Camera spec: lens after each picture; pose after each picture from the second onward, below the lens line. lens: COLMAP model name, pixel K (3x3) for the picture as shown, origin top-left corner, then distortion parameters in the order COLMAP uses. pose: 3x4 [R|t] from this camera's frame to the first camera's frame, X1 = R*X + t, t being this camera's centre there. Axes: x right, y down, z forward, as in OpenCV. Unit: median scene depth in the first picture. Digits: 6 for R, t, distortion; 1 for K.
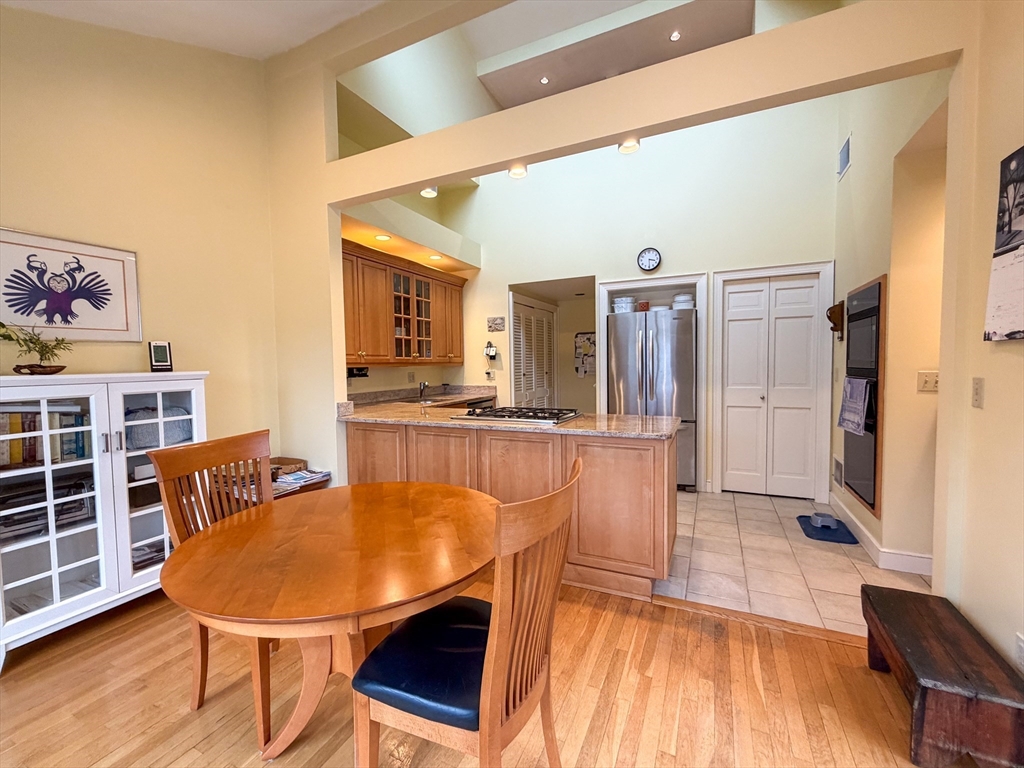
lens RADIAL K [[427.8, 0, 509.7], [0, 427.8, 384.6], [0, 0, 1]] dist [-0.001310, -0.000190]
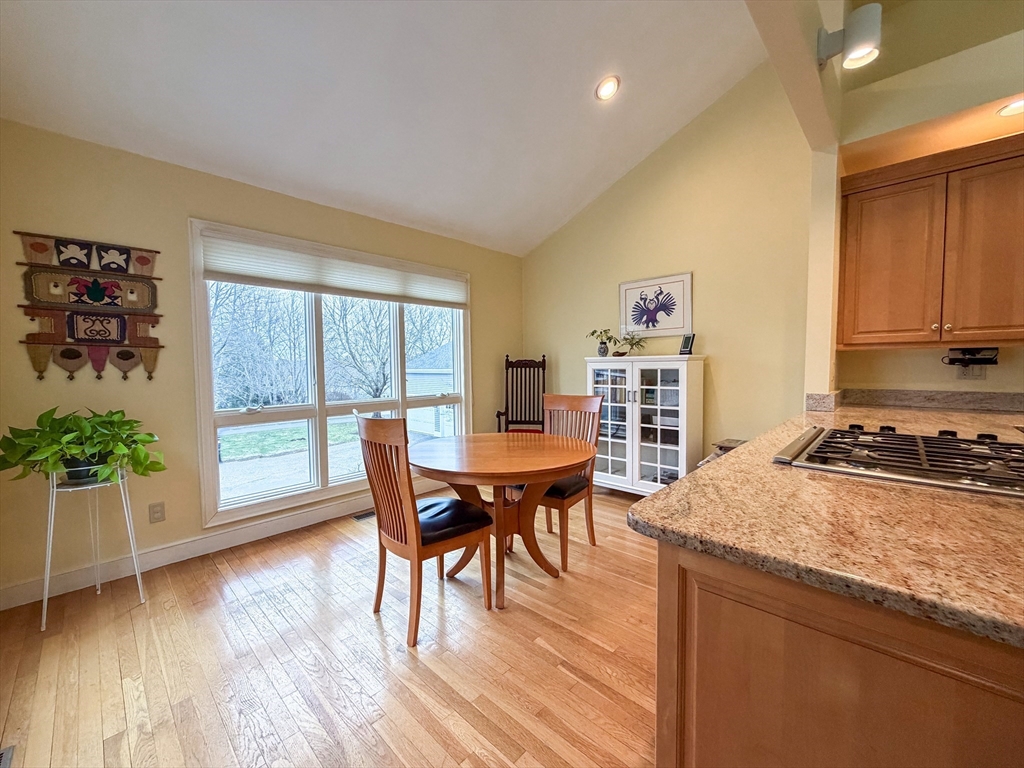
lens RADIAL K [[409.6, 0, 507.6], [0, 409.6, 385.0], [0, 0, 1]] dist [0.000134, 0.000019]
pose [[-0.317608, 0.066436, -0.945892, 0.715800], [-0.031268, 0.996266, 0.080473, -0.025662], [0.947707, 0.055135, -0.314345, 0.967693]]
